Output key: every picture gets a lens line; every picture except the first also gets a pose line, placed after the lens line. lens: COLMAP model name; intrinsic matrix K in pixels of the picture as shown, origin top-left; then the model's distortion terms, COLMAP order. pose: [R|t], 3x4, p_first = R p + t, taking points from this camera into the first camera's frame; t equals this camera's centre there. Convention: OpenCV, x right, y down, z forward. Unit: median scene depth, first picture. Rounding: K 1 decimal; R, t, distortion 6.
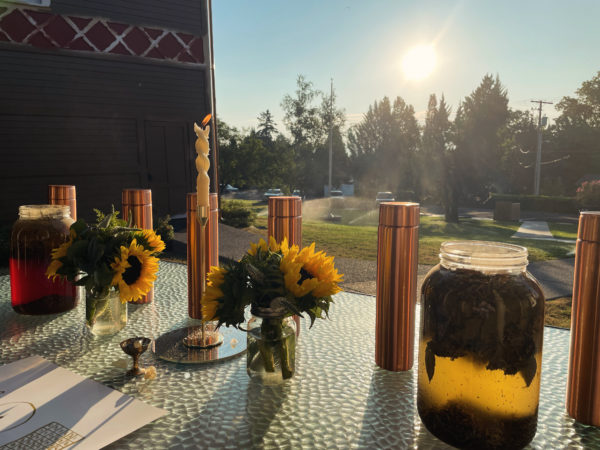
lens RADIAL K [[460.5, 0, 295.1], [0, 460.5, 226.6], [0, 0, 1]] dist [0.041174, -0.049180]
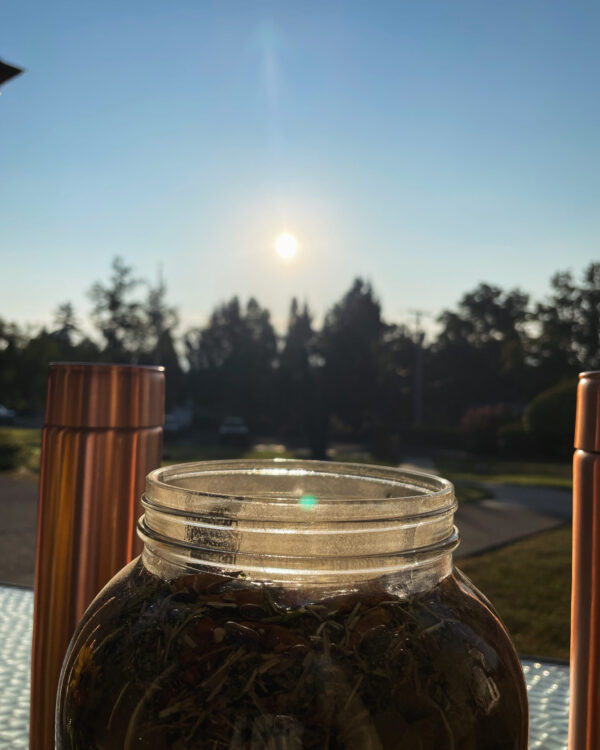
lens RADIAL K [[612.4, 0, 296.8], [0, 612.4, 372.3], [0, 0, 1]] dist [0.049558, -0.022127]
pose [[0.959623, 0.032678, 0.279386, 0.051246], [0.011252, 0.987974, -0.154207, 0.006283], [-0.281065, 0.151124, 0.947715, 0.110961]]
